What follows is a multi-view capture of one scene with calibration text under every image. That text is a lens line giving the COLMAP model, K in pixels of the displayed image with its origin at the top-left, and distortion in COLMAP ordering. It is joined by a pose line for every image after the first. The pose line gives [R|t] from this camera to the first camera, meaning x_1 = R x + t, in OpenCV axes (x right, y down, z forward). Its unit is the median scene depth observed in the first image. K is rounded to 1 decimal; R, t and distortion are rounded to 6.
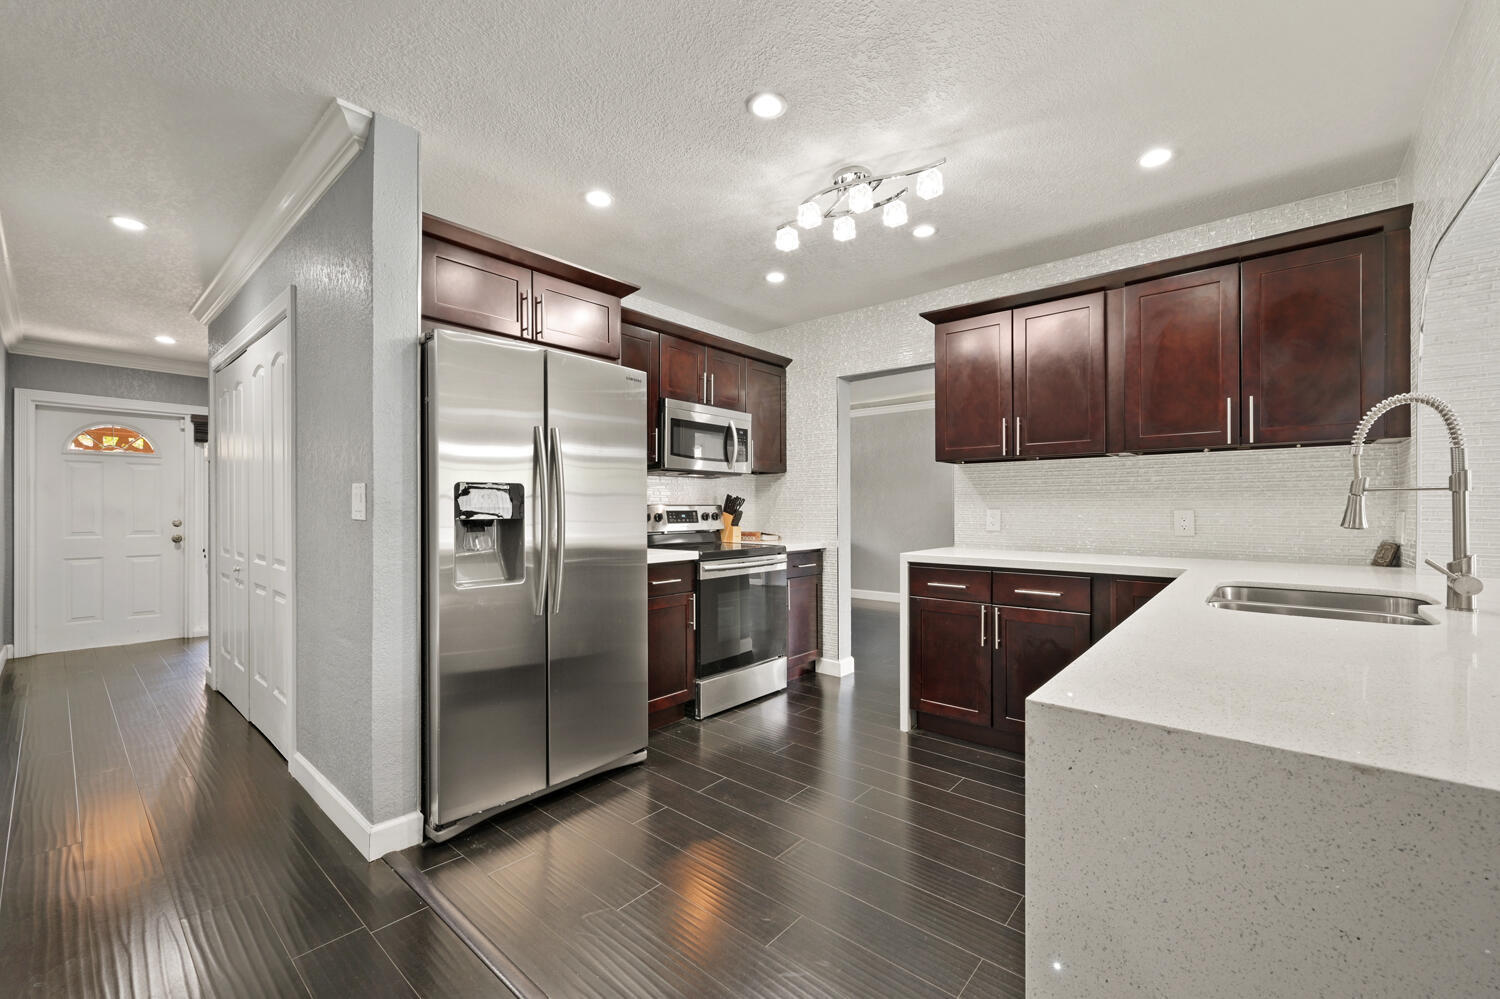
lens RADIAL K [[604.6, 0, 753.5], [0, 604.6, 508.5], [0, 0, 1]] dist [-0.000620, -0.000005]
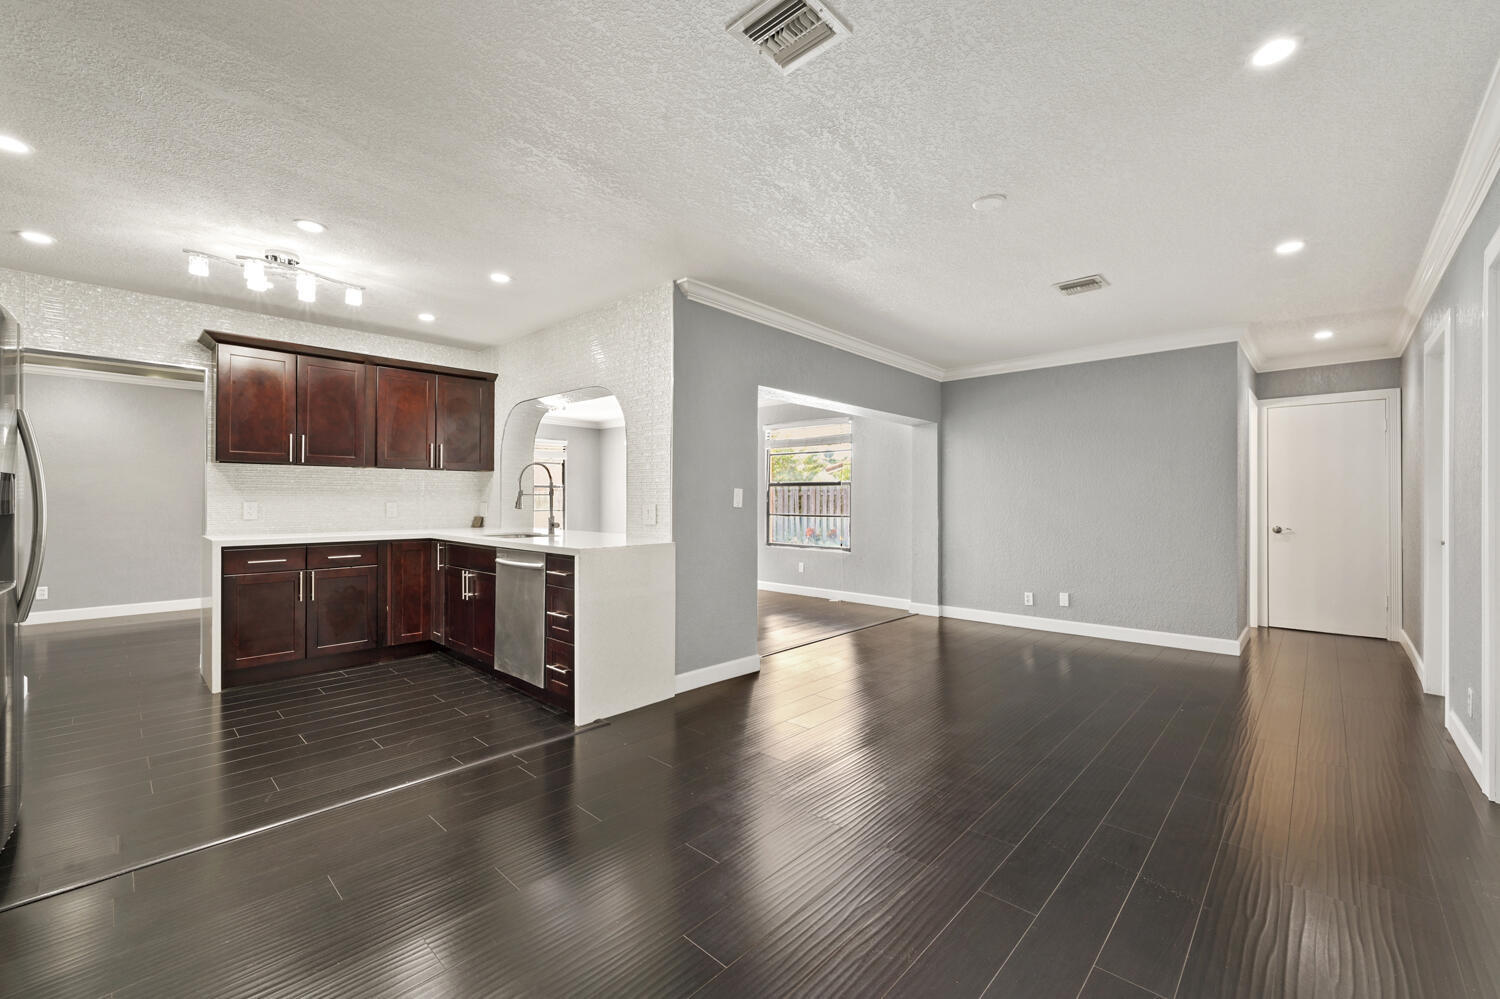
lens RADIAL K [[604.6, 0, 754.1], [0, 604.6, 499.8], [0, 0, 1]] dist [-0.000620, -0.000005]
pose [[0.051331, 0.000566, 0.998682, -0.937965], [0.000583, 1.000000, -0.000596, -0.002082], [-0.998682, 0.000613, 0.051330, -0.102491]]
